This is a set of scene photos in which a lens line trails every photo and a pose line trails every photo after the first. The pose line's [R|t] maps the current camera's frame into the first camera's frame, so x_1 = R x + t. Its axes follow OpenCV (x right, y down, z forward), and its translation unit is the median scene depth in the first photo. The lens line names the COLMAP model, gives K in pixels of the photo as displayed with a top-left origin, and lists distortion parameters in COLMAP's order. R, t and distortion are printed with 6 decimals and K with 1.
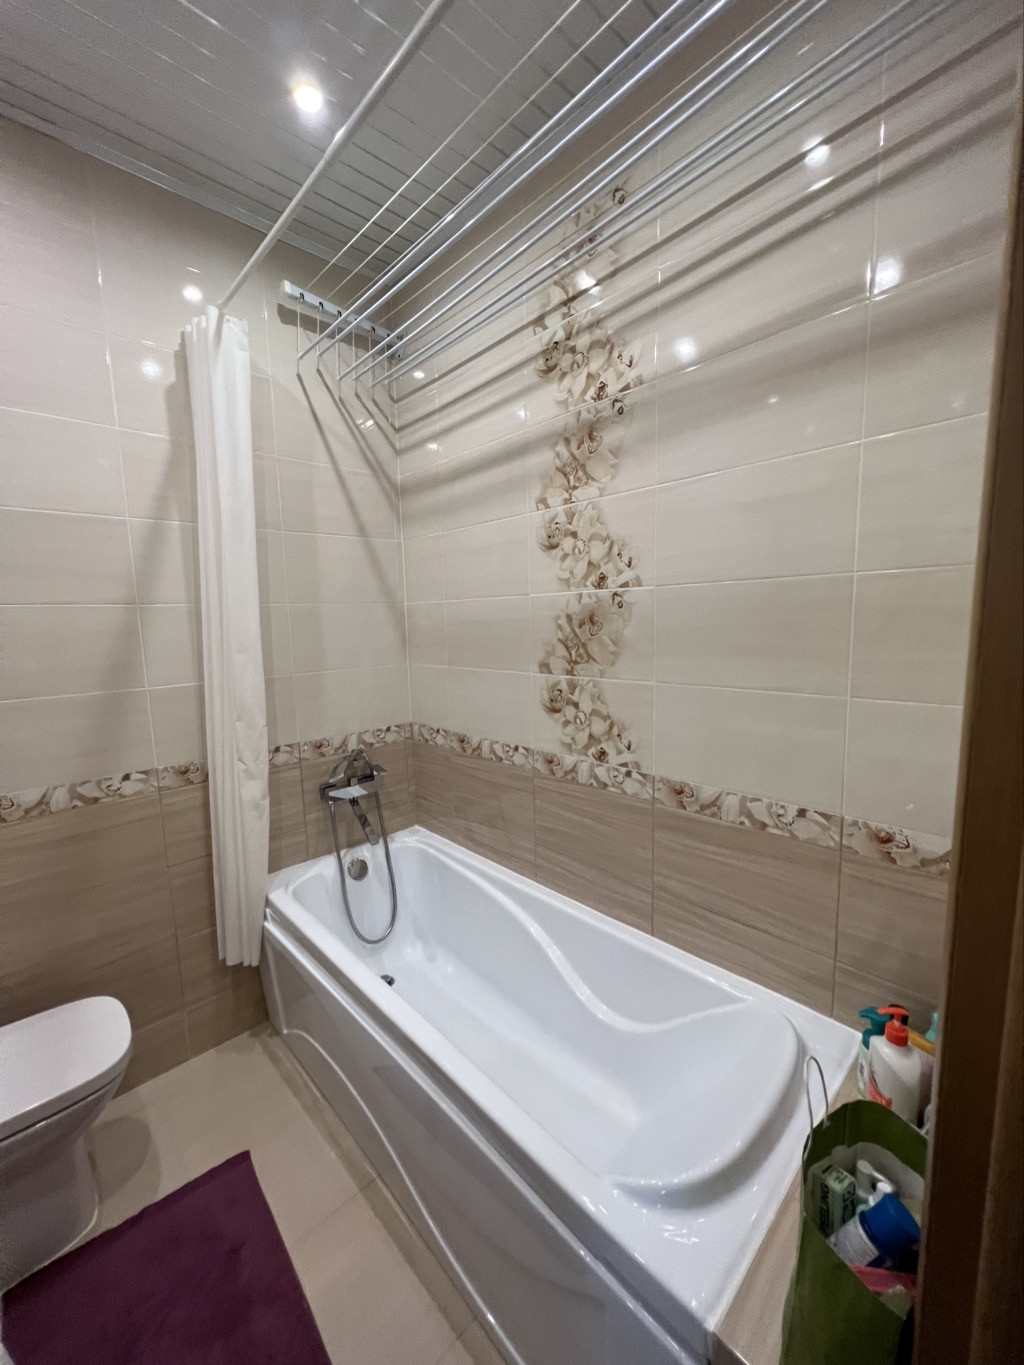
lens RADIAL K [[542.6, 0, 510.7], [0, 542.6, 689.8], [0, 0, 1]] dist [0.000549, 0.000192]
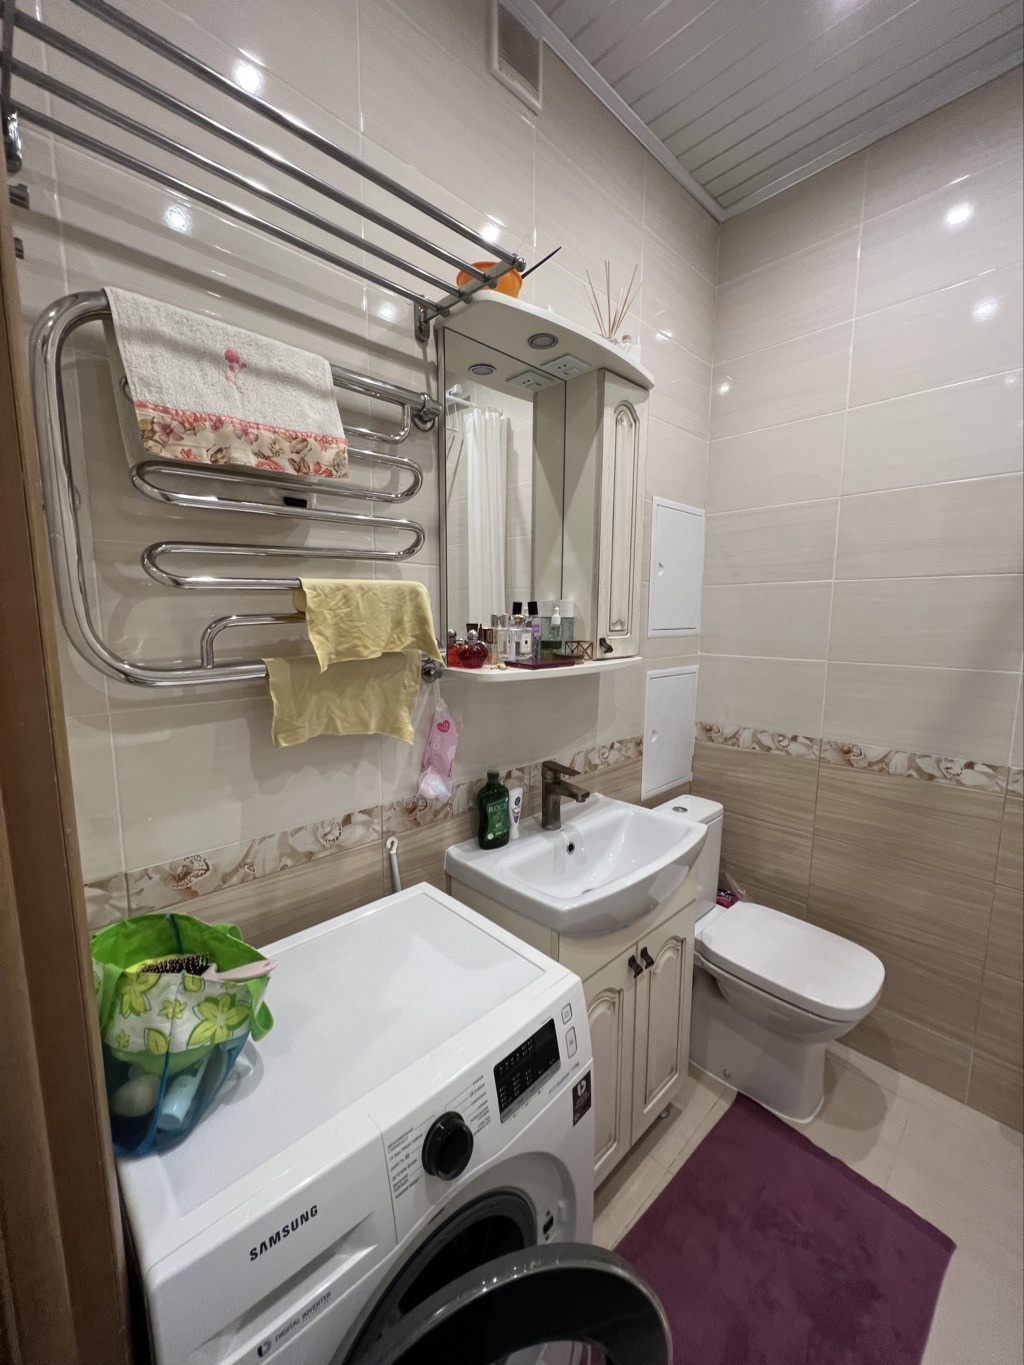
lens RADIAL K [[544.1, 0, 510.9], [0, 544.1, 688.8], [0, 0, 1]] dist [-0.000876, -0.000076]
pose [[0.013850, 0.164810, -0.986228, 0.164747], [-0.133852, 0.977751, 0.161514, -0.008992], [0.990905, 0.129771, 0.035602, 0.192290]]
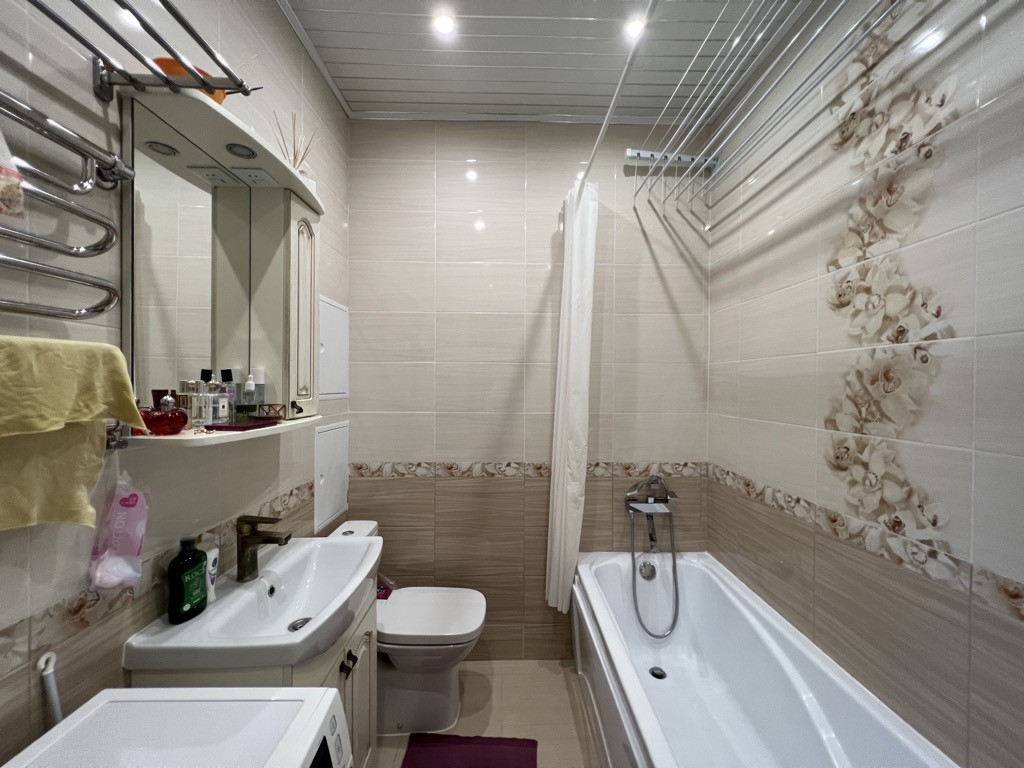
lens RADIAL K [[407.1, 0, 513.9], [0, 407.1, 389.7], [0, 0, 1]] dist [0.000549, 0.000192]
pose [[0.745320, 0.040239, -0.665492, 0.133157], [-0.113751, 0.991216, -0.067462, 0.015251], [0.656932, 0.125981, 0.743350, 0.050086]]
